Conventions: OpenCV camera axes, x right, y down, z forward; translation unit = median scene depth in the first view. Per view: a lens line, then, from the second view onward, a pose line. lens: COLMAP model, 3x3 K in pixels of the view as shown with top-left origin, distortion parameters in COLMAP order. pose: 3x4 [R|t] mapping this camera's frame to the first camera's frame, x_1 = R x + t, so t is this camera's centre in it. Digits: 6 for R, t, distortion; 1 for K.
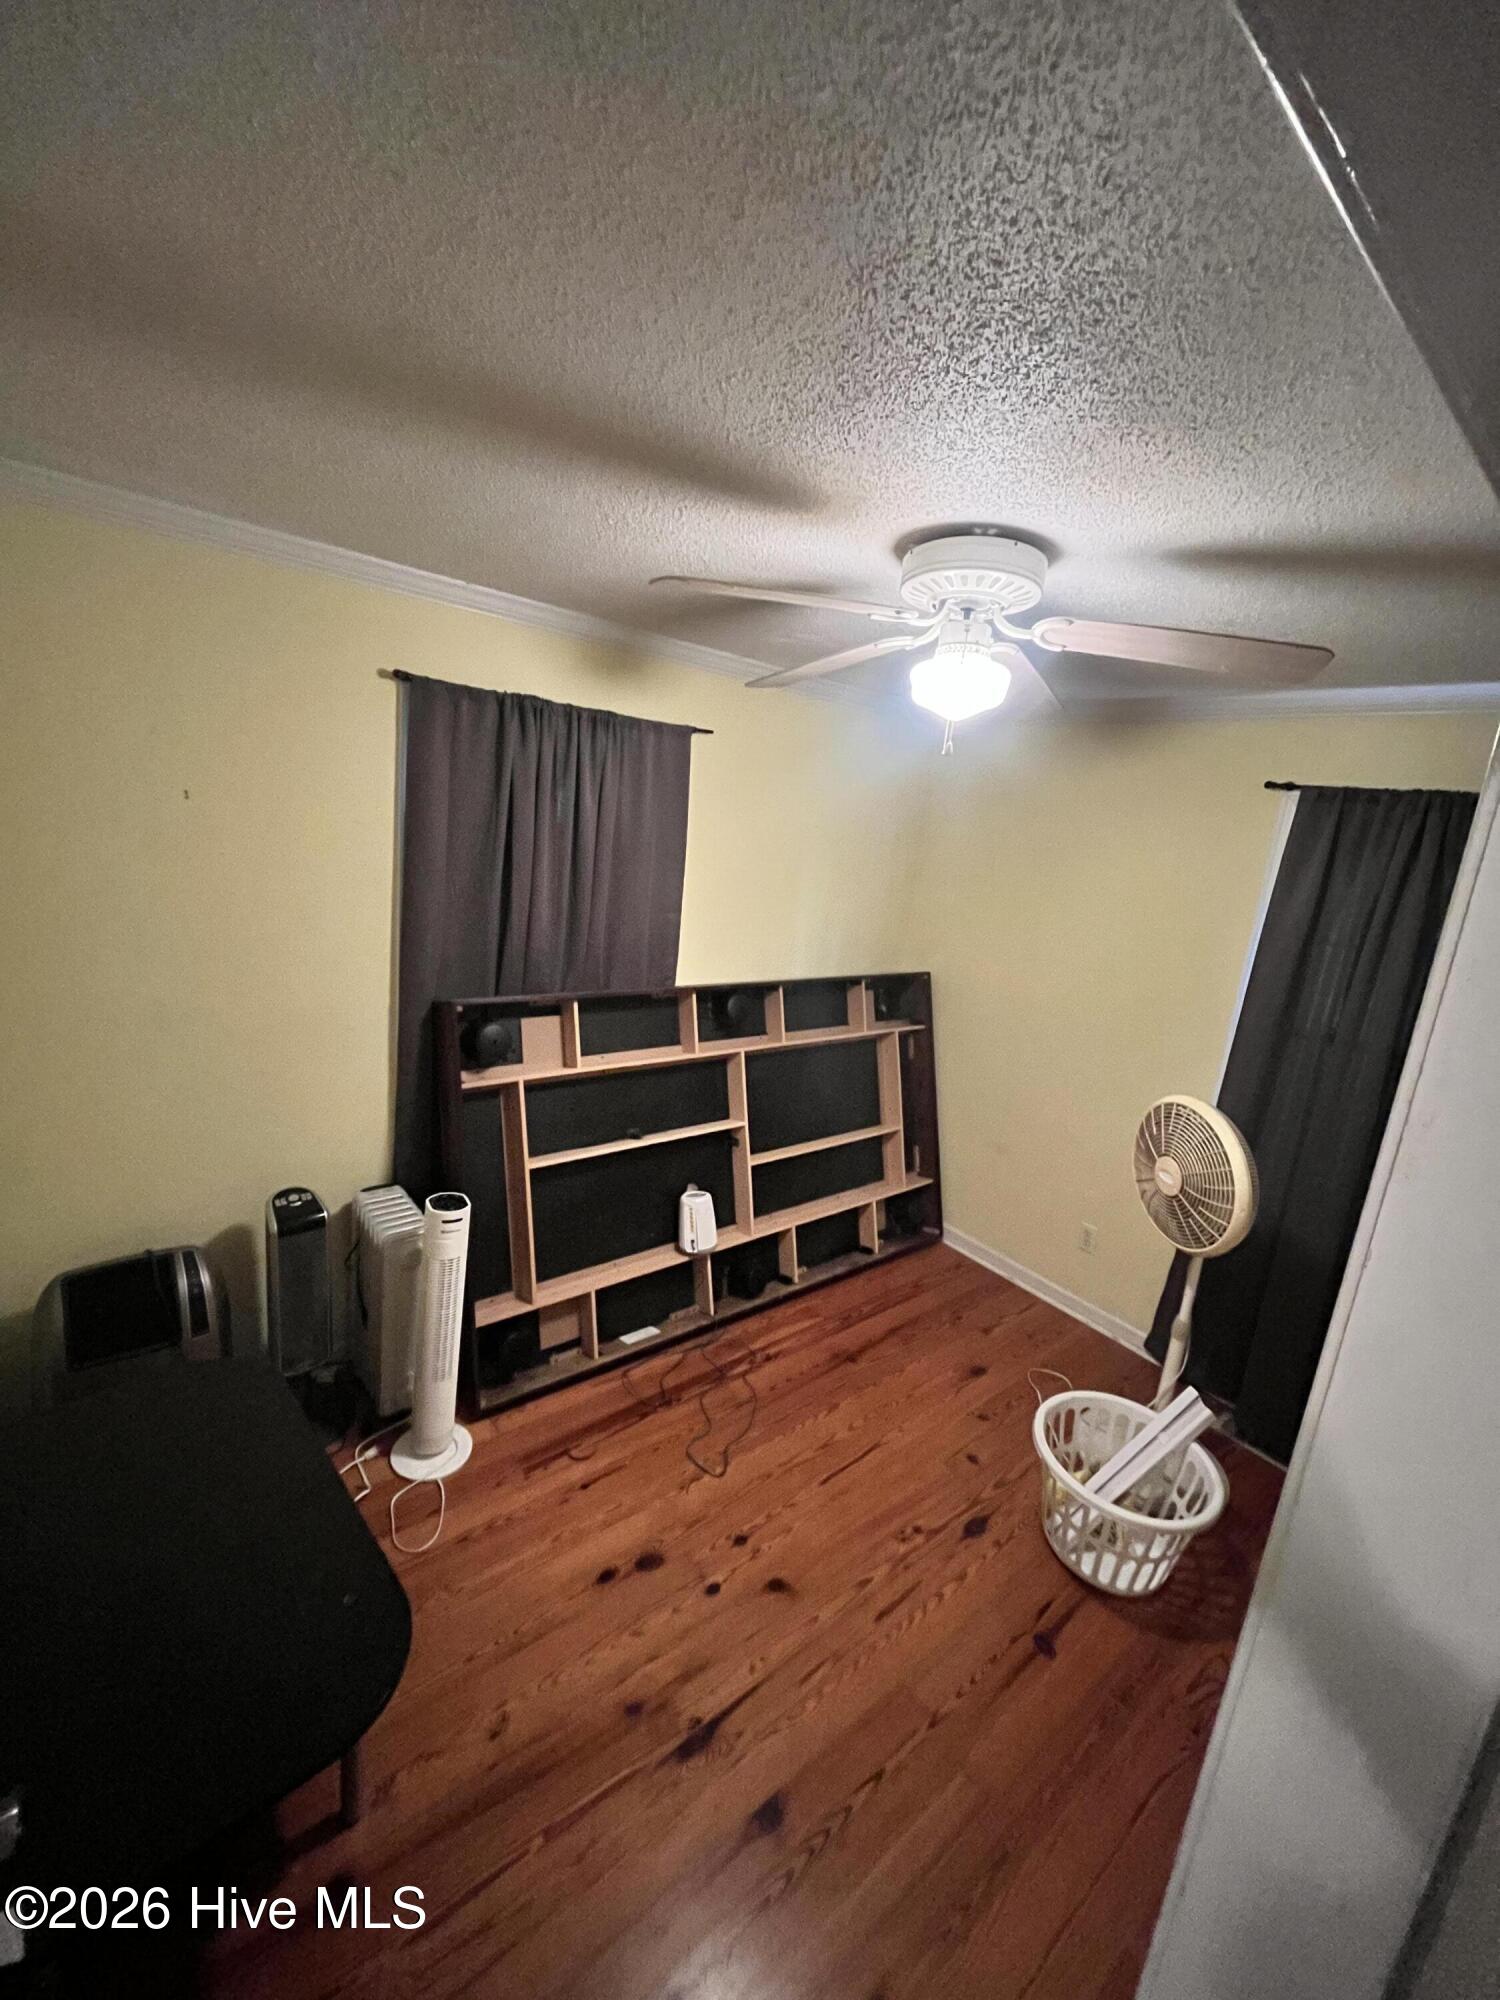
lens RADIAL K [[808.3, 0, 750.0], [0, 808.3, 1000.0], [0, 0, 1]] dist [0.002330, 0.000291]
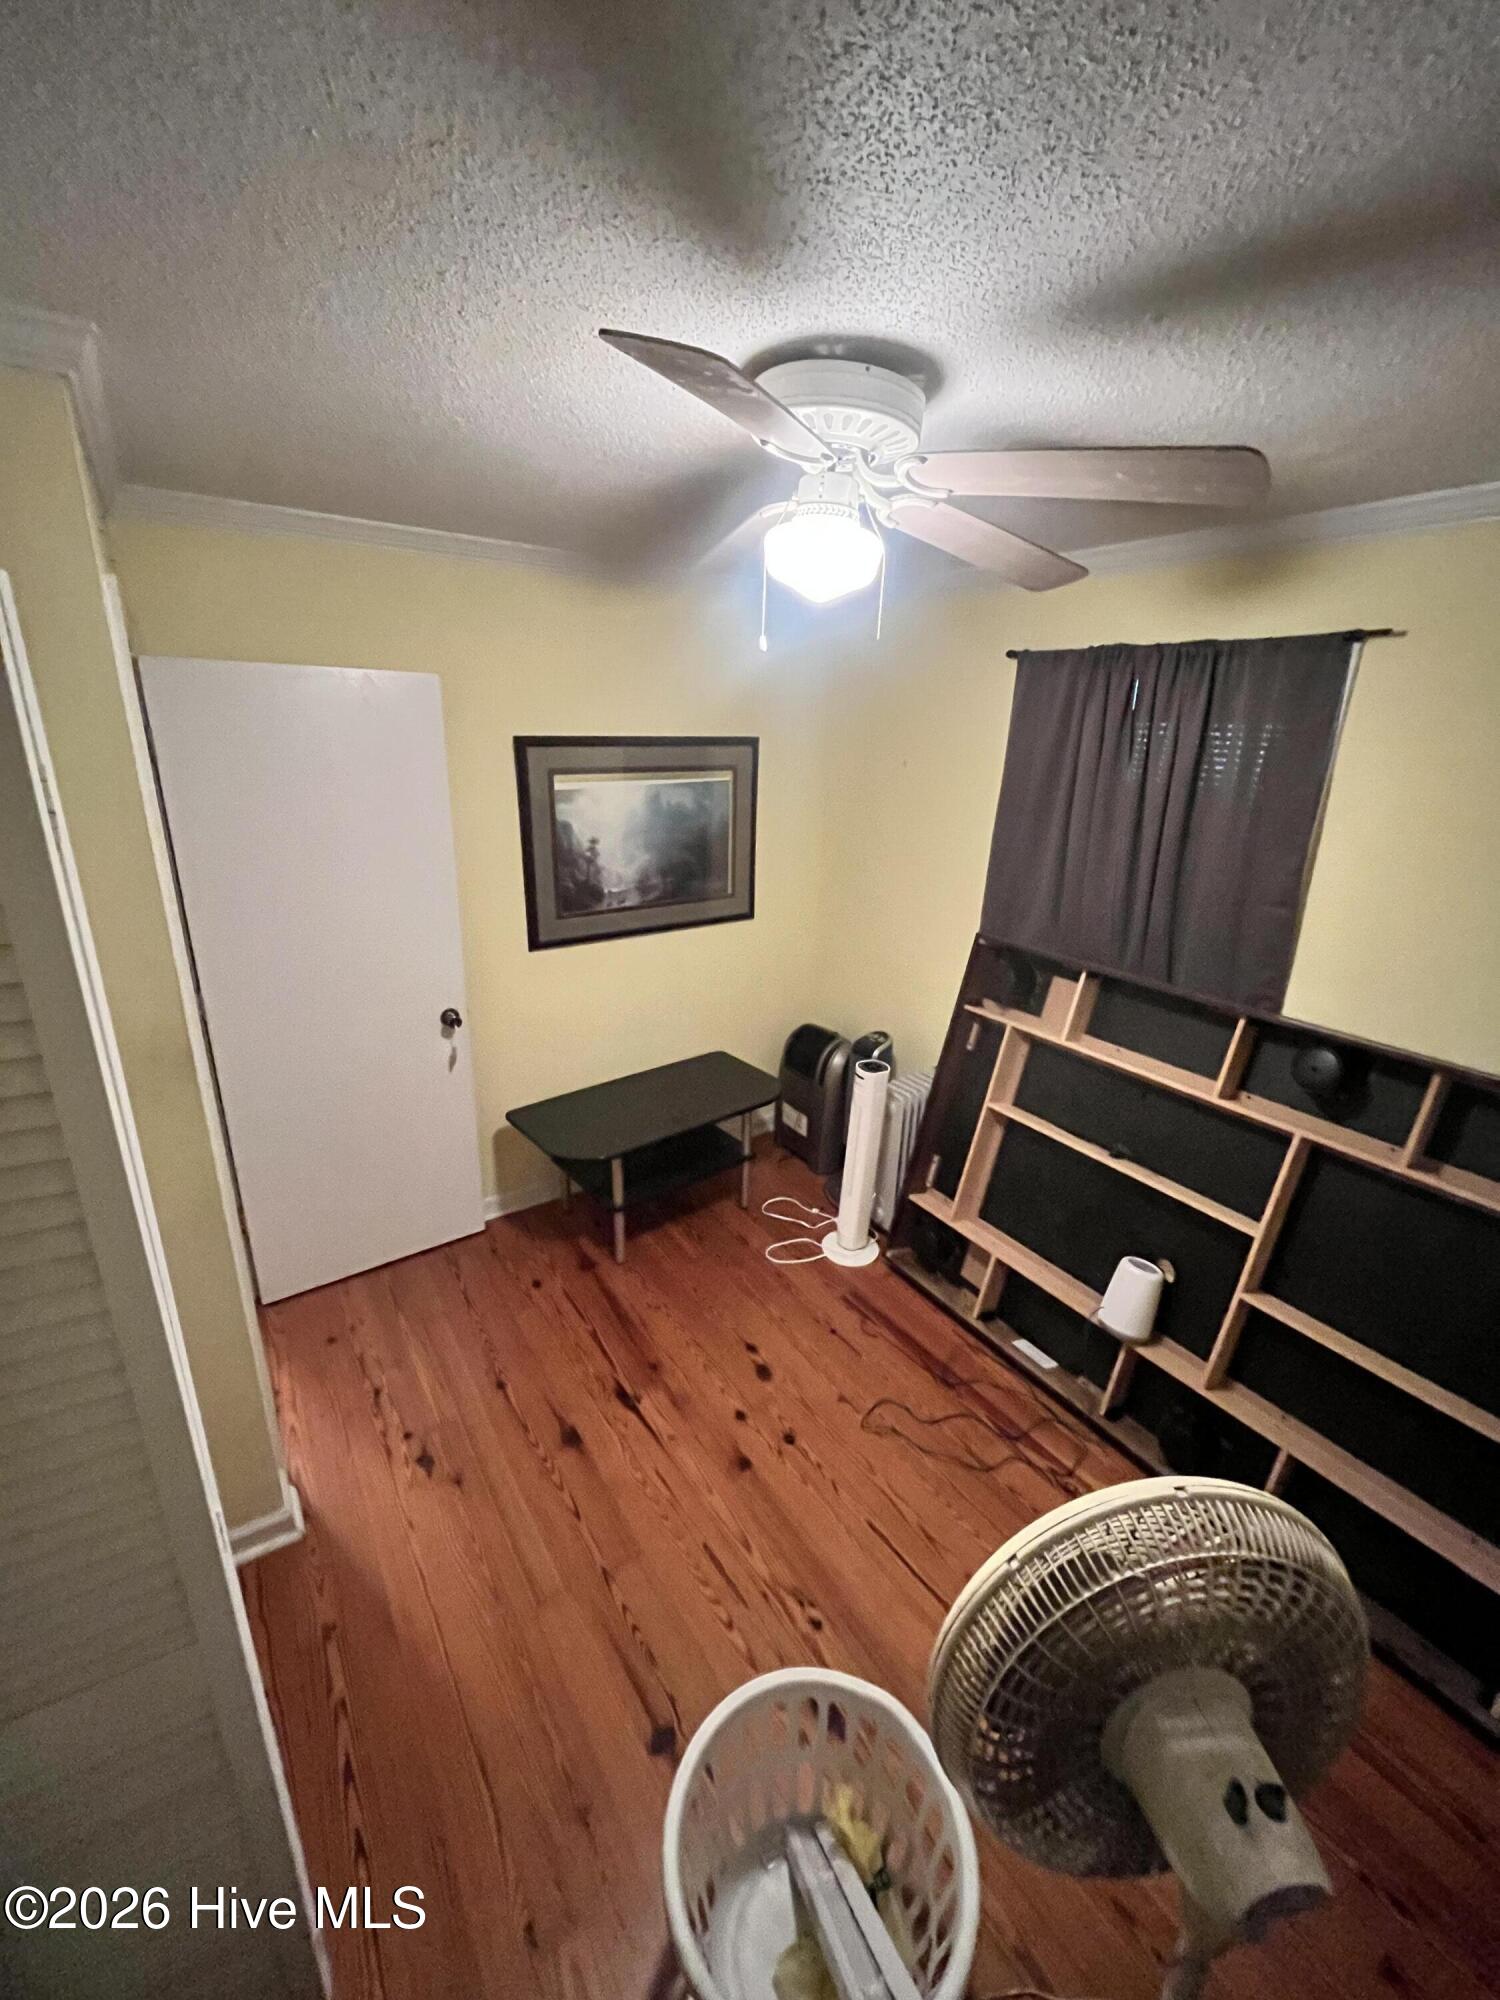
lens RADIAL K [[783.0, 0, 750.0], [0, 783.0, 1000.0], [0, 0, 1]] dist [-0.001146, 0.000048]
pose [[-0.059238, 0.228415, -0.971760, 0.701985], [-0.271504, 0.933086, 0.235875, -0.076617], [0.960613, 0.277809, 0.006742, 0.645985]]
